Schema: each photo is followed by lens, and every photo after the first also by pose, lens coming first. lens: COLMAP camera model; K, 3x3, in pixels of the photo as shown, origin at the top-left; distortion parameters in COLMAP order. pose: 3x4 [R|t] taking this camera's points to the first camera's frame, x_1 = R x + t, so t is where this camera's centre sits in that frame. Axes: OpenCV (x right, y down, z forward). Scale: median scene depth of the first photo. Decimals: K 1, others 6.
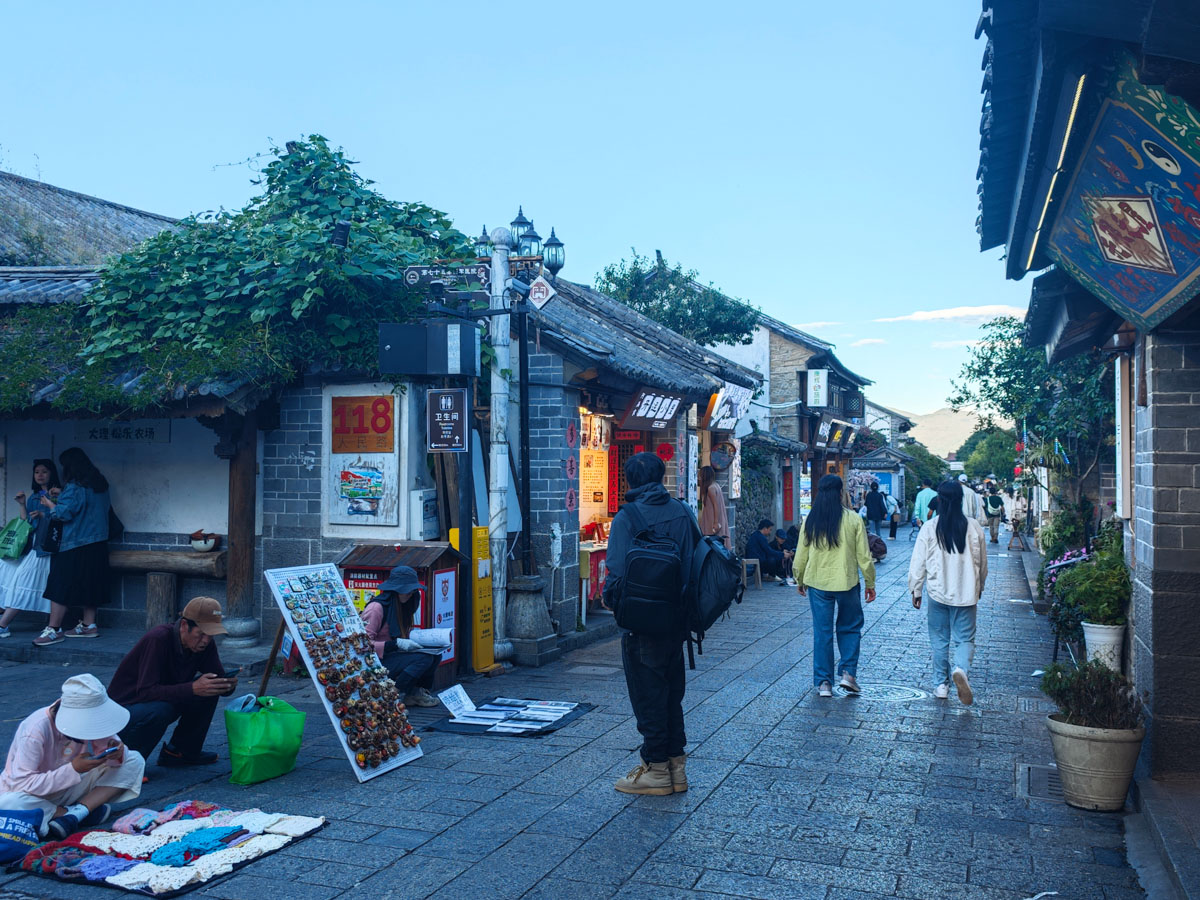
lens RADIAL K [[1026.6, 0, 600.0], [0, 1026.6, 450.0], [0, 0, 1]] dist [0.002820, -0.006688]
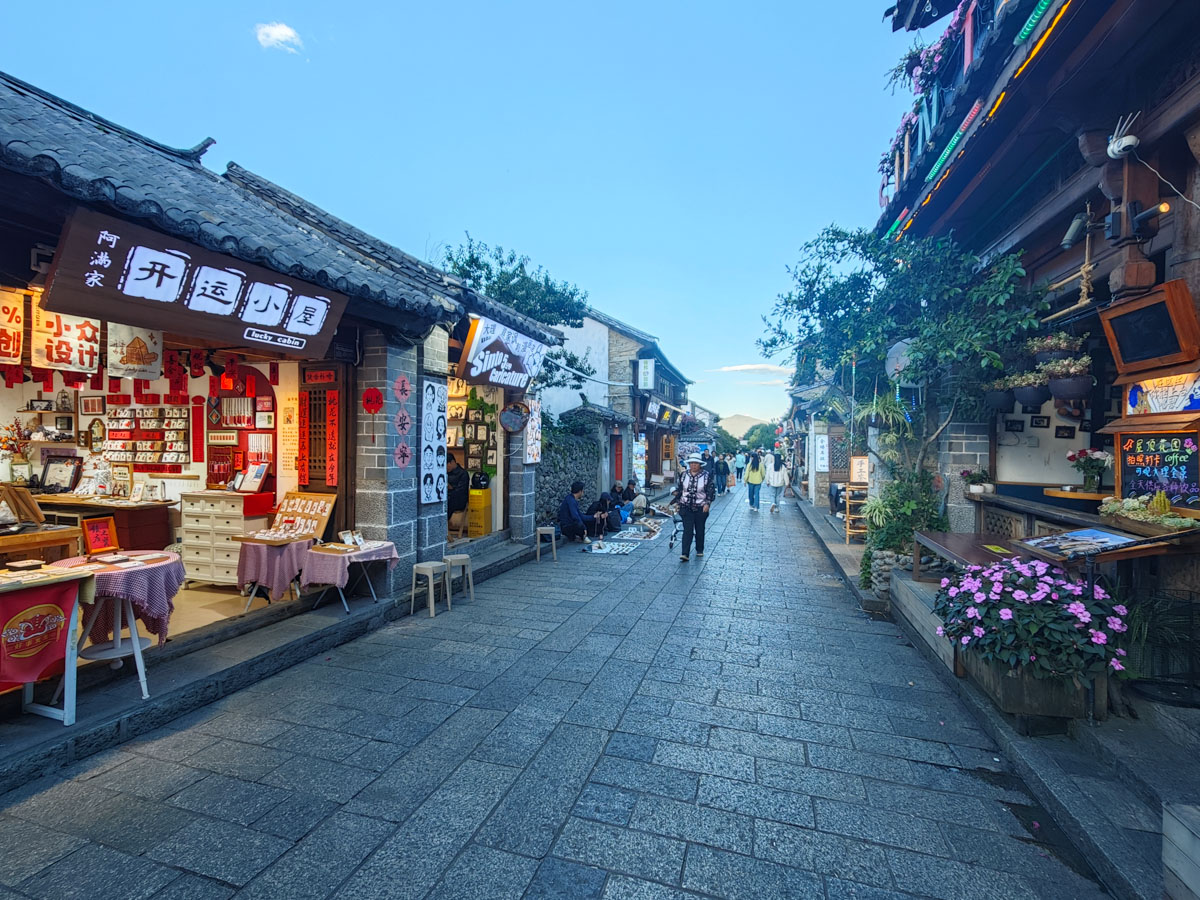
lens RADIAL K [[535.5, 0, 600.0], [0, 535.5, 450.0], [0, 0, 1]] dist [-0.029492, -0.000001]
pose [[0.997297, 0.003258, 0.073409, 0.119322], [-0.005586, 0.999487, 0.031531, 0.014544], [-0.073269, -0.031856, 0.996803, 0.381662]]
